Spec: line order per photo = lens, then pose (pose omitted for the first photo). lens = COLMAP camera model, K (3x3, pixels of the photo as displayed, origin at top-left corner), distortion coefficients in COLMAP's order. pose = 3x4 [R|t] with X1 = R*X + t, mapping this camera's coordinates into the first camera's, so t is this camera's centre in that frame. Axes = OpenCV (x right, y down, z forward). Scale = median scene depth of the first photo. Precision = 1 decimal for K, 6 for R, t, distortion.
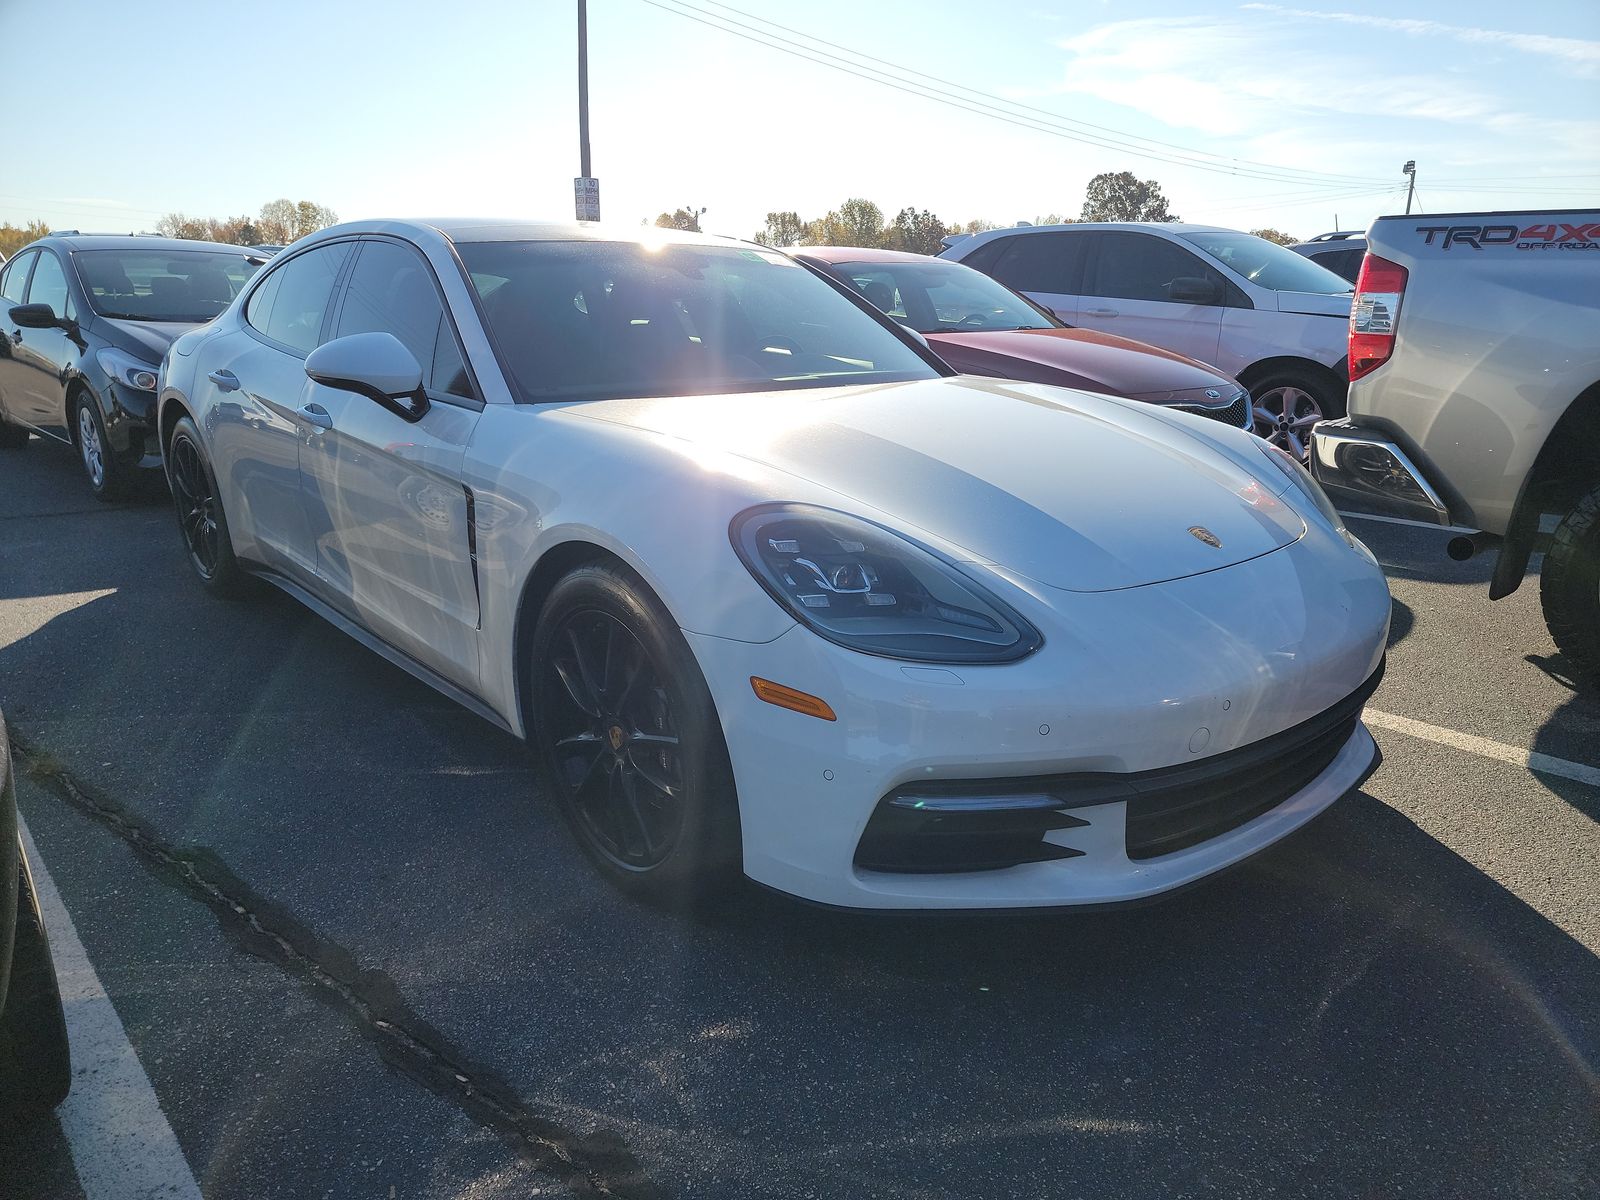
lens RADIAL K [[1146.0, 0, 822.6], [0, 1146.0, 612.8], [0, 0, 1]] dist [0.087105, -0.086893]
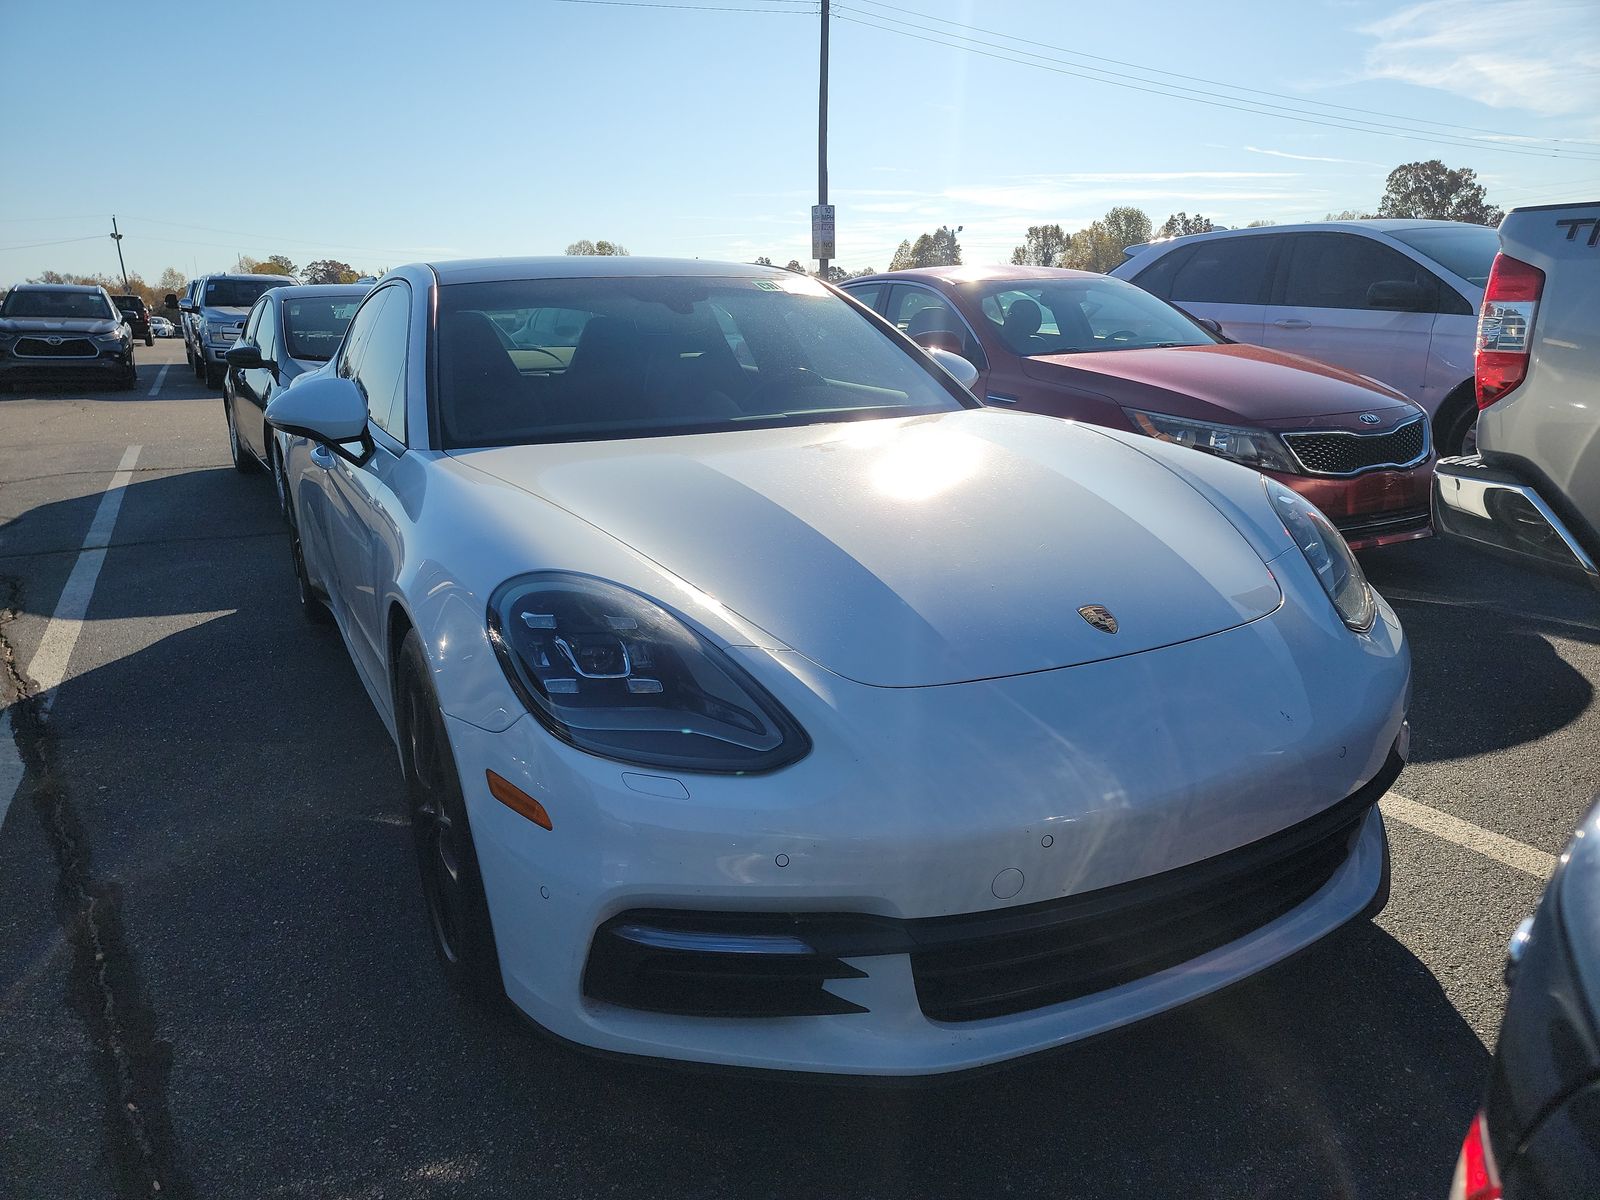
lens RADIAL K [[1135.0, 0, 816.9], [0, 1135.0, 588.4], [0, 0, 1]] dist [0.084354, -0.072498]
pose [[0.968442, 0.028790, -0.247570, 0.206379], [-0.036176, 0.999024, -0.025339, -0.036441], [0.246599, 0.033496, 0.968539, 0.104629]]
